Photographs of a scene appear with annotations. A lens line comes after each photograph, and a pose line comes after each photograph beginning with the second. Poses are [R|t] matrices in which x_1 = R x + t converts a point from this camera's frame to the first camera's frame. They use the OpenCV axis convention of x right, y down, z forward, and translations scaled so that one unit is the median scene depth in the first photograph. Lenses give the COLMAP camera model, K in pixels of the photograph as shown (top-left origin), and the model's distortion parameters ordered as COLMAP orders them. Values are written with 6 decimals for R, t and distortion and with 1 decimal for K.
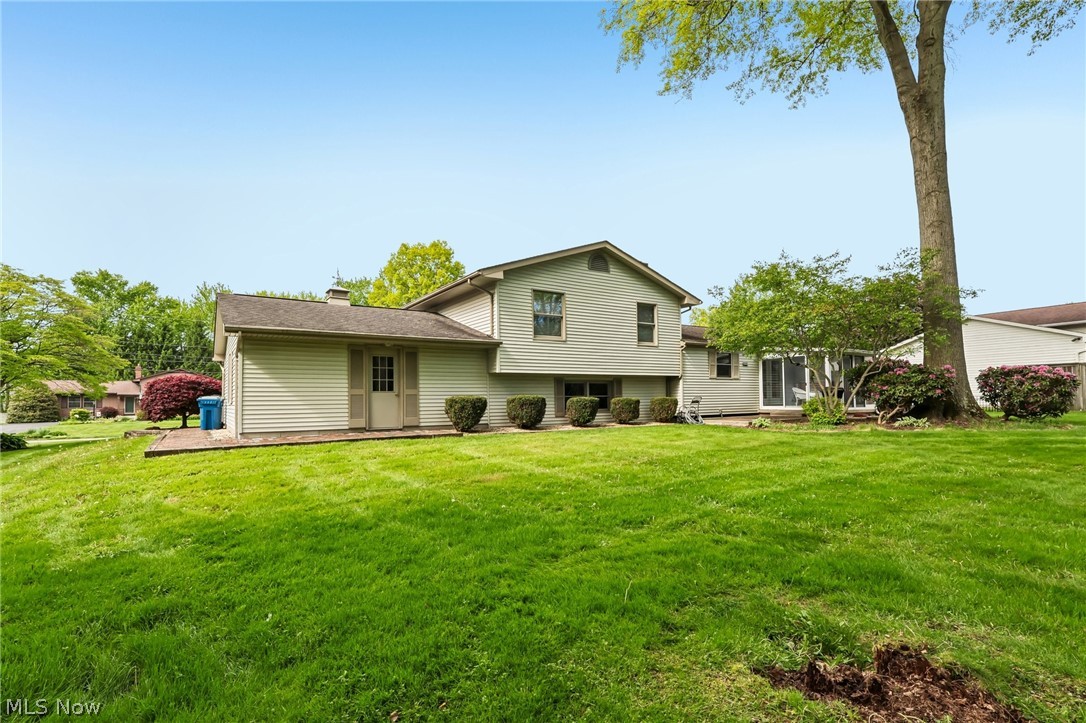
lens RADIAL K [[507.2, 0, 543.0], [0, 507.2, 361.5], [0, 0, 1]] dist [-0.001995, -0.000416]
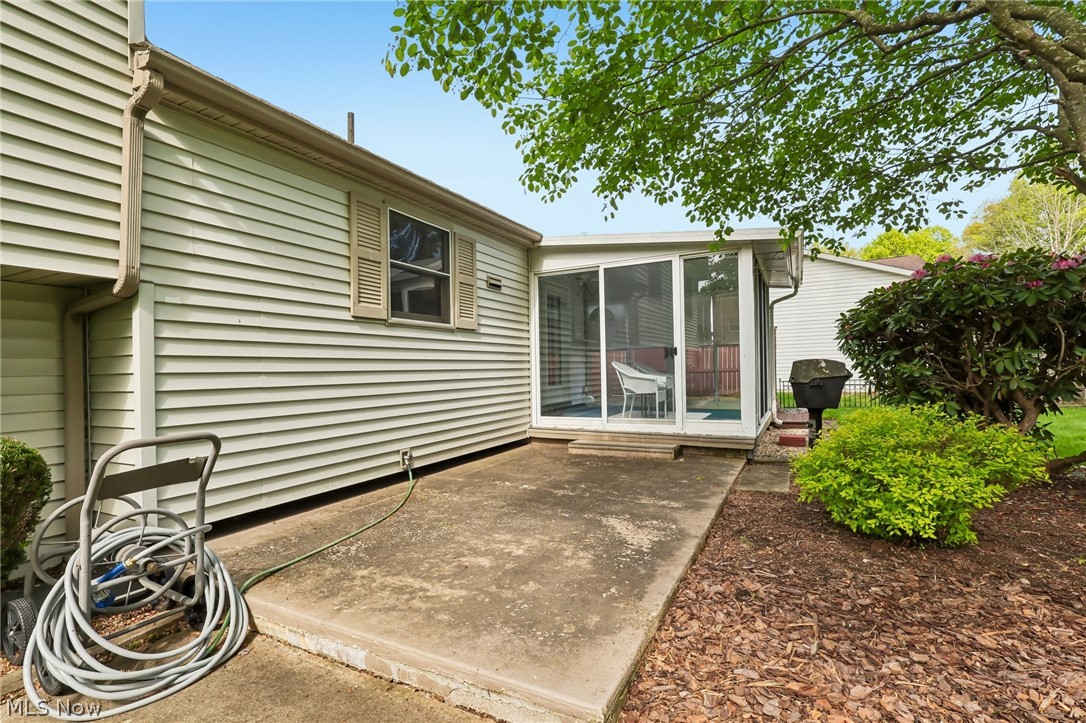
lens RADIAL K [[507.2, 0, 543.0], [0, 507.2, 361.5], [0, 0, 1]] dist [-0.001995, -0.000416]
pose [[0.866613, 0.000327, 0.498980, 0.371918], [-0.022727, 0.998988, 0.038817, 0.054168], [-0.498463, -0.044980, 0.865743, 0.982456]]
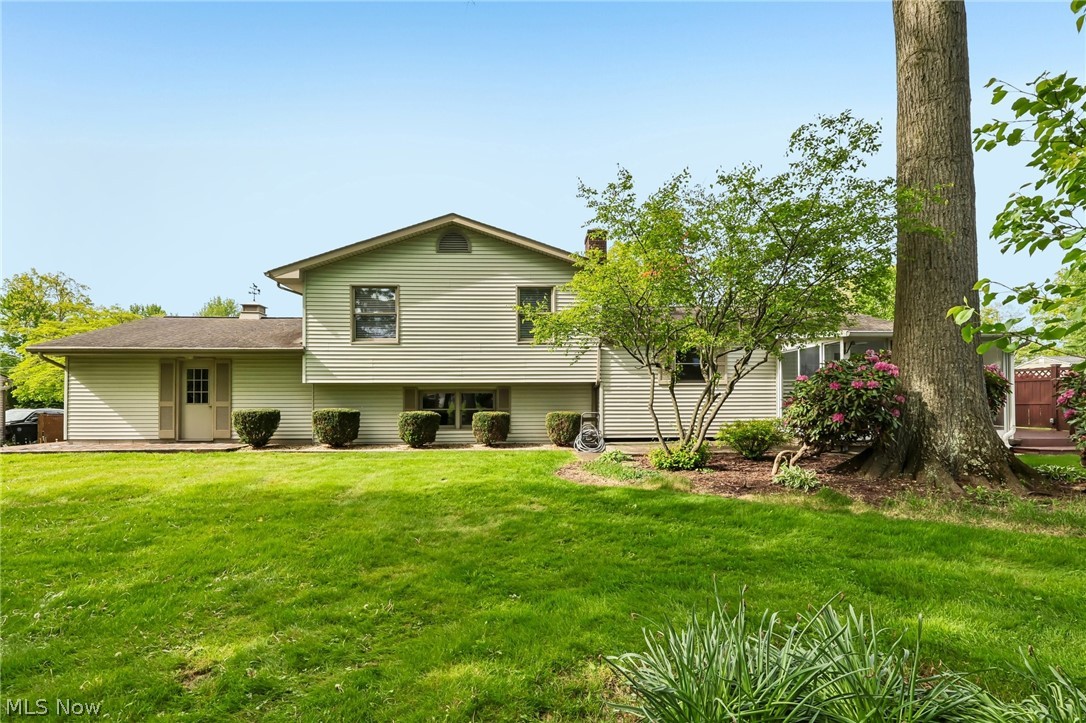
lens RADIAL K [[508.9, 0, 542.2], [0, 508.9, 383.1], [0, 0, 1]] dist [-0.000656, -0.000017]
pose [[0.863849, -0.006261, -0.503712, 0.695390], [0.029394, 0.998846, 0.037994, -0.000155], [0.502893, -0.047627, 0.863036, 0.406647]]
